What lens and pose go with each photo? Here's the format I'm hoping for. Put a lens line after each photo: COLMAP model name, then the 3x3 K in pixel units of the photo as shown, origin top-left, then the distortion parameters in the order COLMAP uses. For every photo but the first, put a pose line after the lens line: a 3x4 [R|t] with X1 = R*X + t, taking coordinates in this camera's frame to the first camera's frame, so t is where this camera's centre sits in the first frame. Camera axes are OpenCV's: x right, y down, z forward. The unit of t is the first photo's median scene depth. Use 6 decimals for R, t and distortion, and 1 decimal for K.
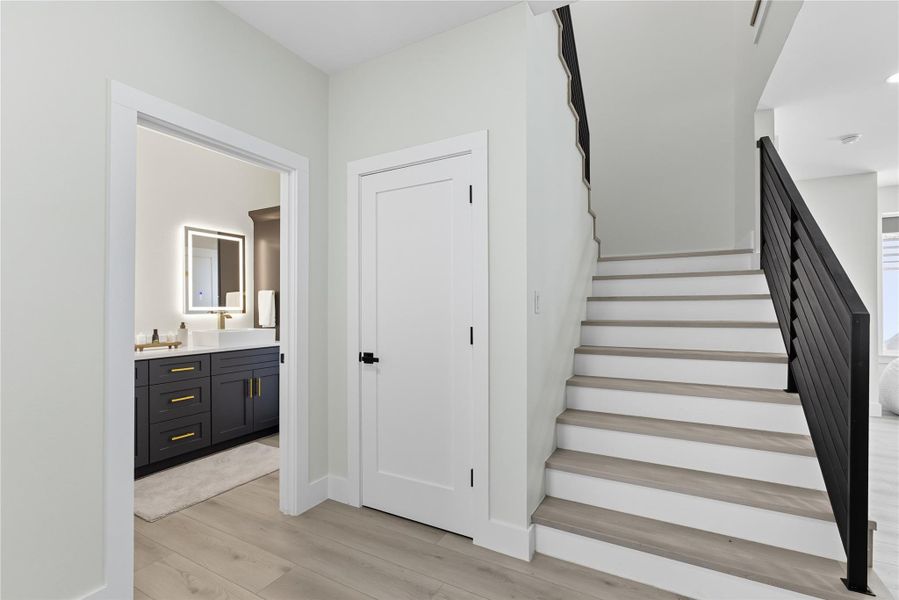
lens RADIAL K [[423.2, 0, 451.2], [0, 423.2, 312.6], [0, 0, 1]] dist [0.002419, 0.001331]
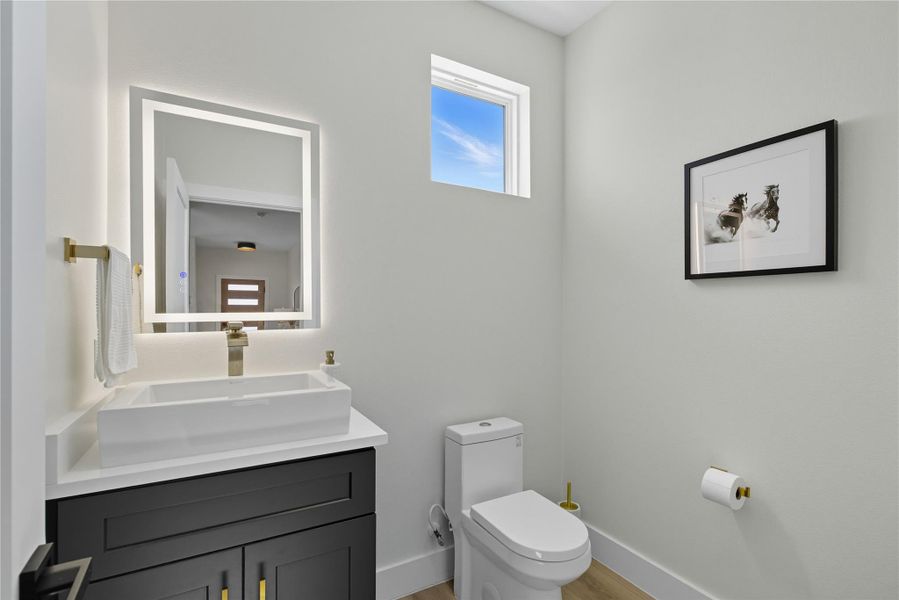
lens RADIAL K [[423.2, 0, 451.2], [0, 423.2, 312.6], [0, 0, 1]] dist [0.002419, 0.001331]
pose [[0.850804, 0.000160, -0.525482, -0.203888], [-0.005260, 0.999952, -0.008211, -0.011451], [0.525456, 0.009750, 0.850765, 0.807069]]
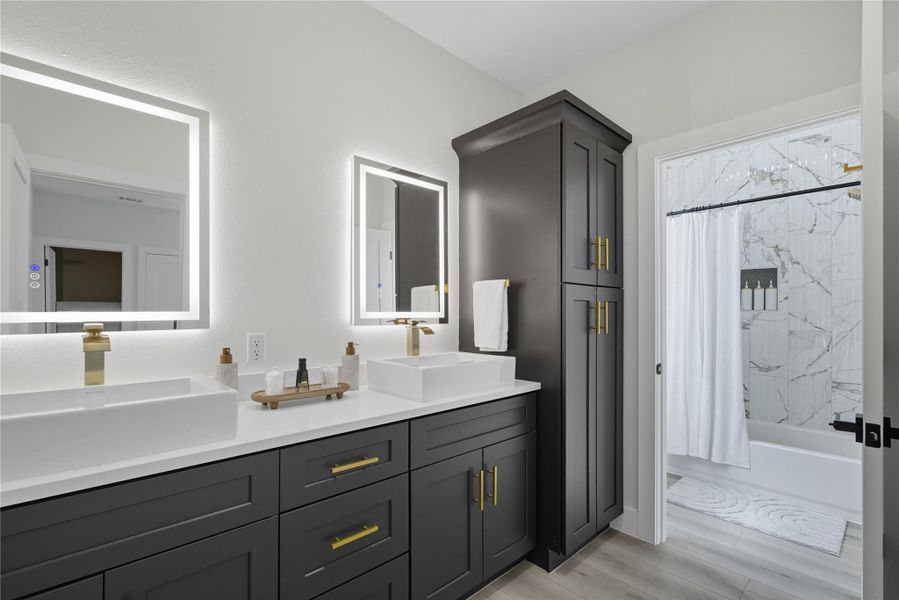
lens RADIAL K [[412.8, 0, 438.6], [0, 412.8, 319.7], [0, 0, 1]] dist [-0.001251, 0.000027]
pose [[0.948311, 0.009297, -0.317207, -0.355516], [-0.007866, 0.999952, 0.005793, -0.006915], [0.317245, -0.002999, 0.948339, 0.532965]]
